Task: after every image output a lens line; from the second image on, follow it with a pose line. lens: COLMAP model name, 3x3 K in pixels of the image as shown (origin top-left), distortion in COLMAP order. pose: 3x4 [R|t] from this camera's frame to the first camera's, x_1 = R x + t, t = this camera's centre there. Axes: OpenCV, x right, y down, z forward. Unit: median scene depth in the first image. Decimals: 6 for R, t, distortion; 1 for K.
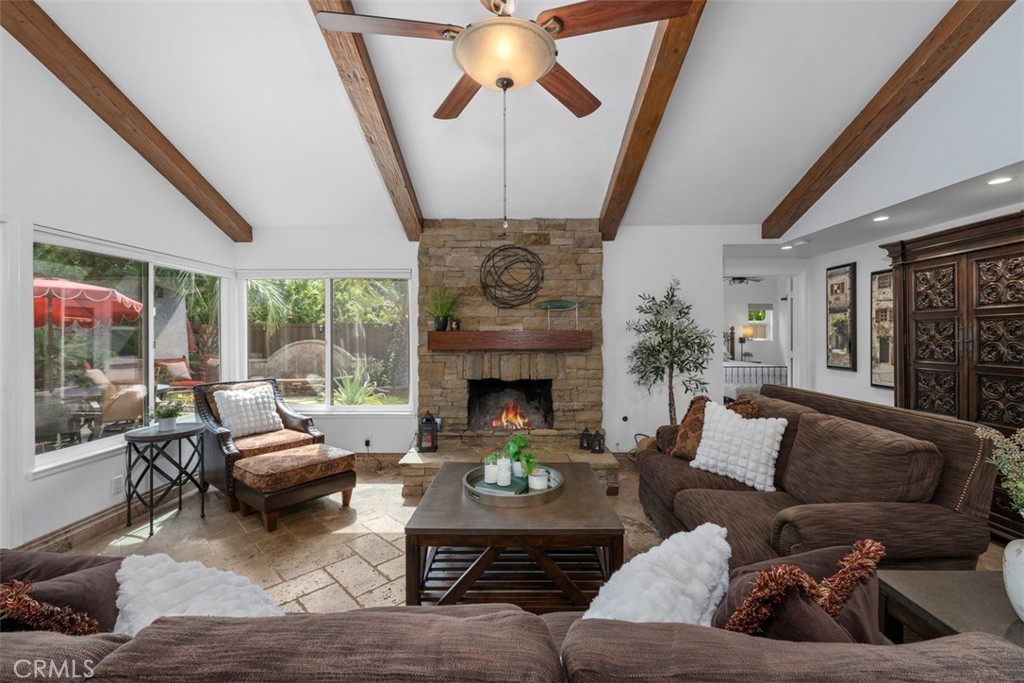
lens RADIAL K [[419.9, 0, 514.2], [0, 419.9, 333.8], [0, 0, 1]] dist [-0.000832, -0.000398]
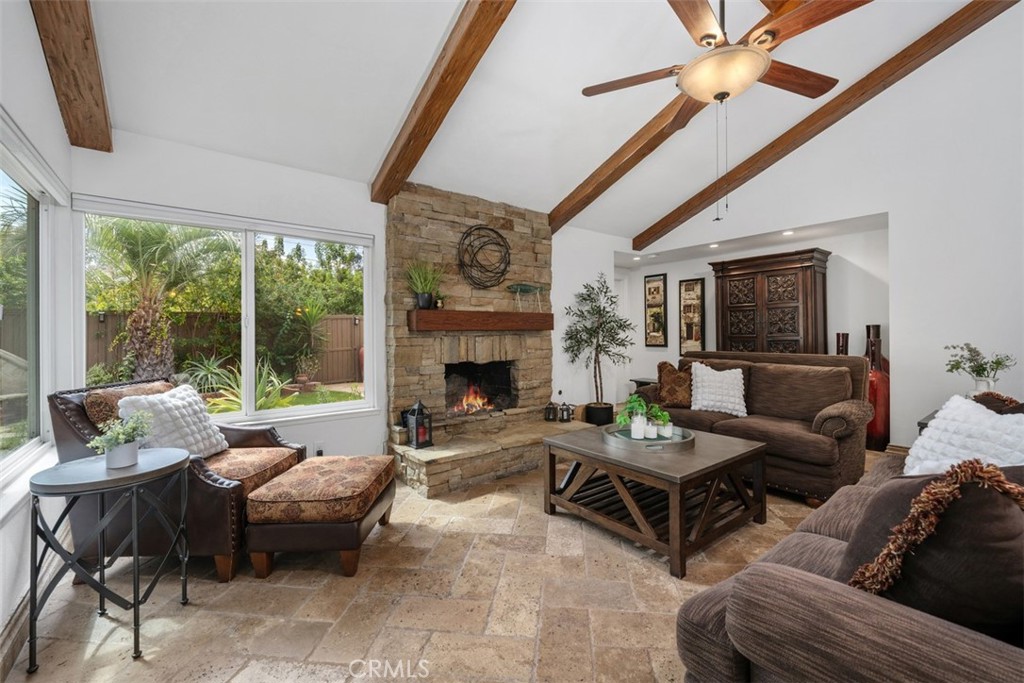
lens RADIAL K [[413.6, 0, 525.2], [0, 413.6, 330.0], [0, 0, 1]] dist [-0.000944, -0.000145]
pose [[0.787252, 0.001299, 0.616631, -0.528261], [0.003099, 0.999977, -0.006064, 0.040382], [-0.616624, 0.006685, 0.787229, 0.176634]]
